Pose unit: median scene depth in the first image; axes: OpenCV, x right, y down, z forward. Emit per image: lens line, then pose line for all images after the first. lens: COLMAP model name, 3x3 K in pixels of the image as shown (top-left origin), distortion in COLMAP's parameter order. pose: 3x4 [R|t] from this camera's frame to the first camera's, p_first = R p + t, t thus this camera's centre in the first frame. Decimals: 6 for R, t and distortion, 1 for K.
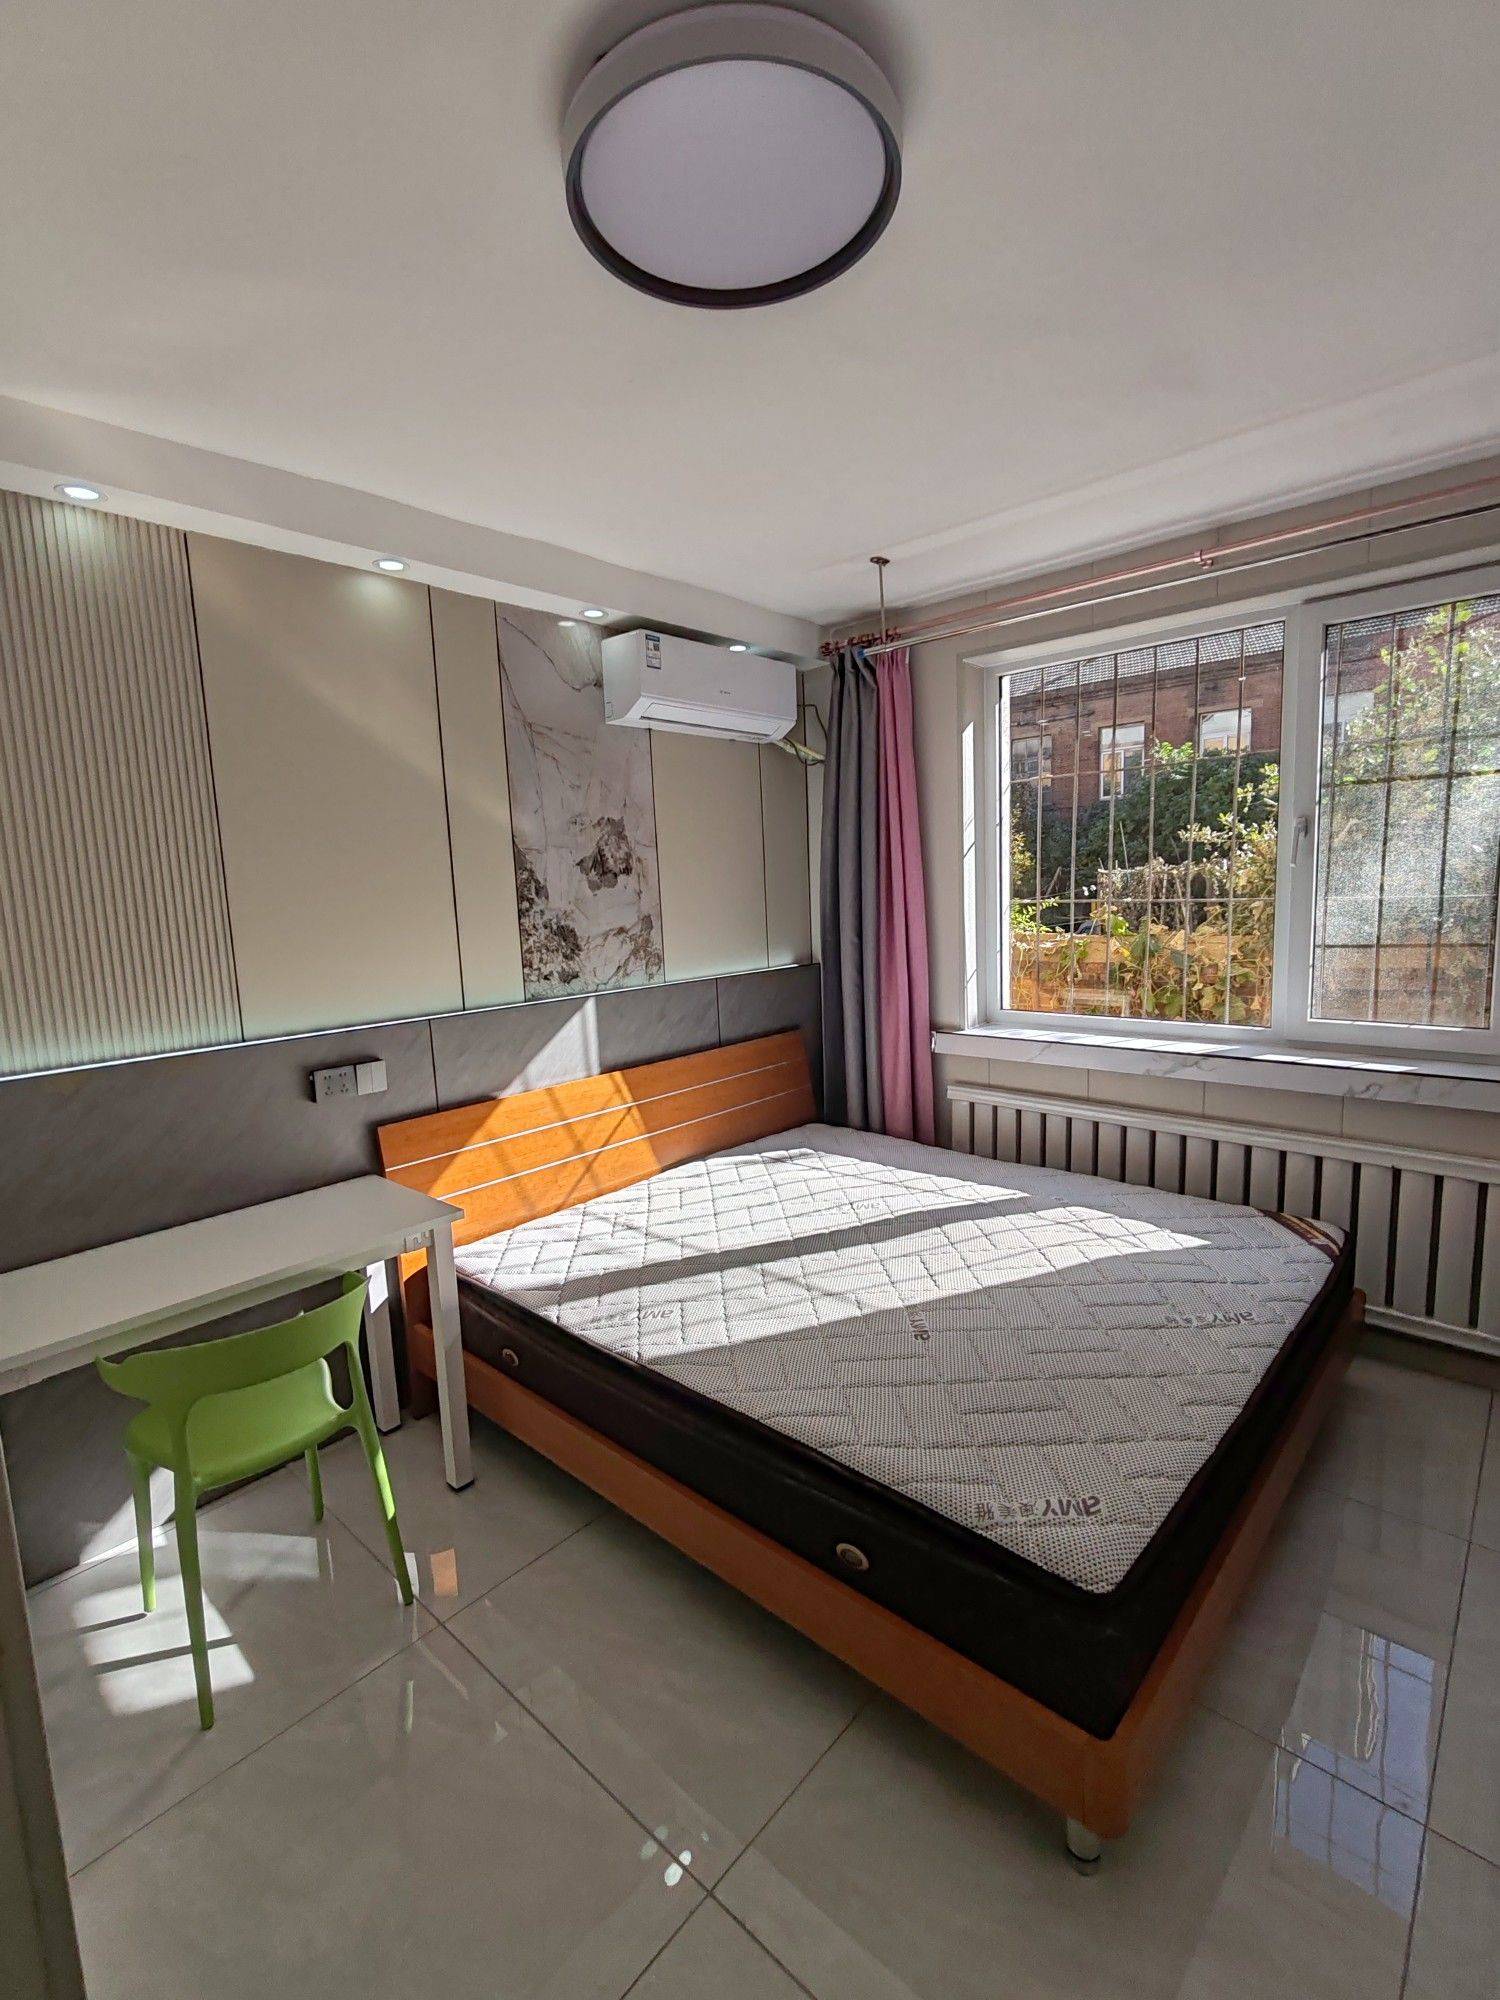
lens RADIAL K [[908.3, 0, 745.5], [0, 908.3, 1006.9], [0, 0, 1]] dist [-0.003708, 0.001288]
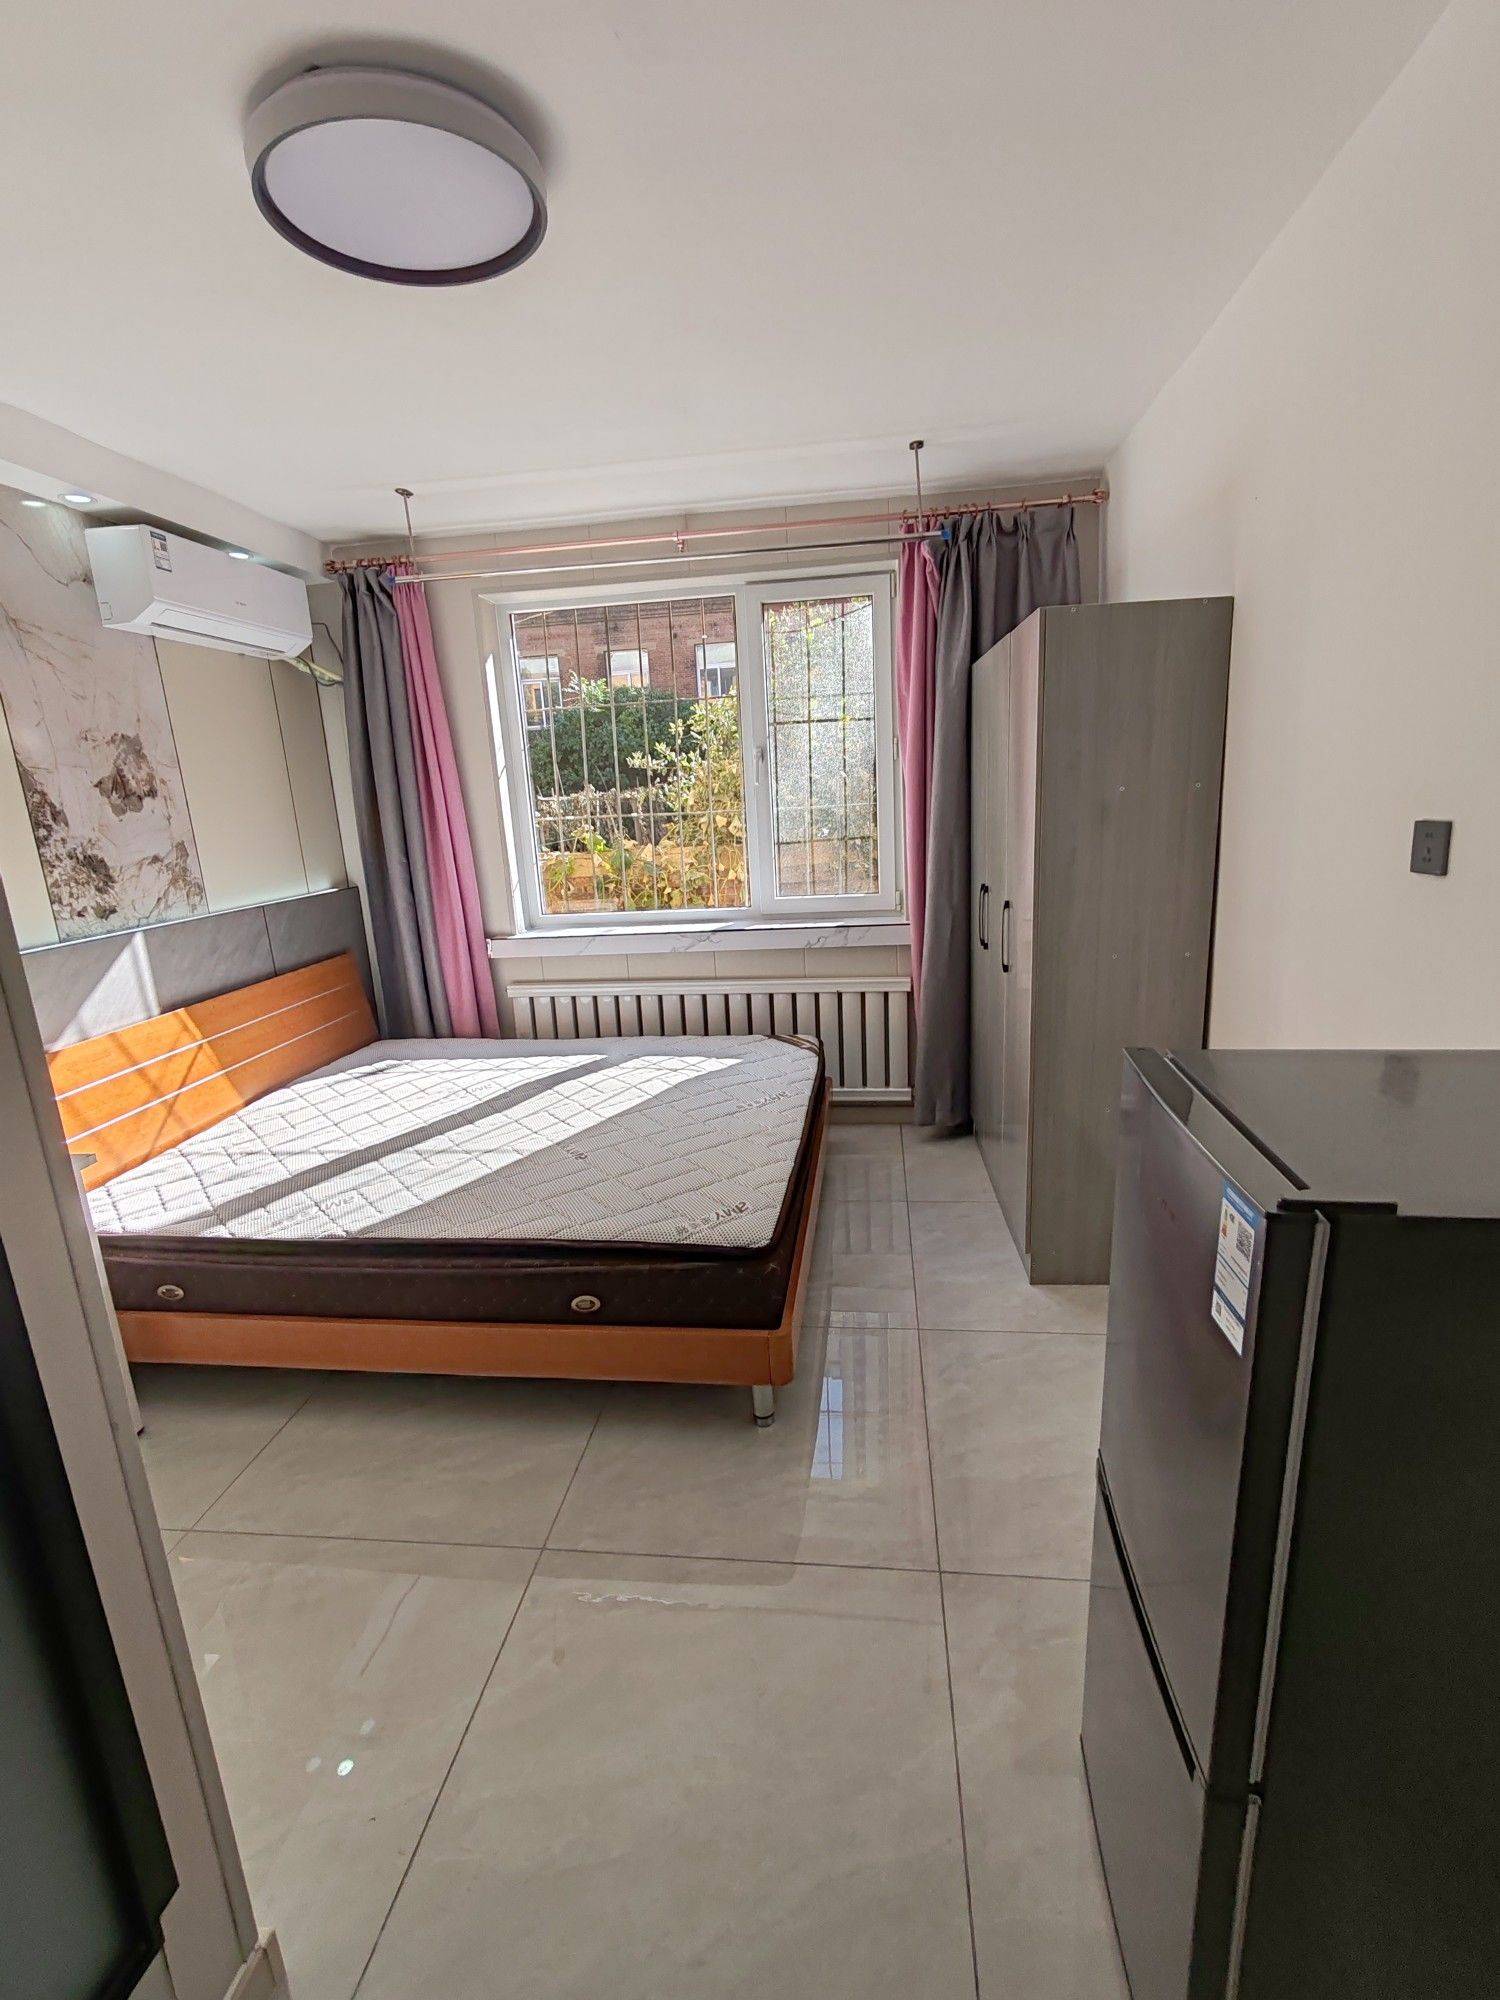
lens RADIAL K [[908.3, 0, 745.5], [0, 908.3, 1006.9], [0, 0, 1]] dist [-0.003708, 0.001288]
pose [[0.824291, -0.137386, 0.549245, -0.179095], [0.096183, 0.989991, 0.103283, 0.028898], [-0.557937, -0.032307, 0.829254, -0.111210]]
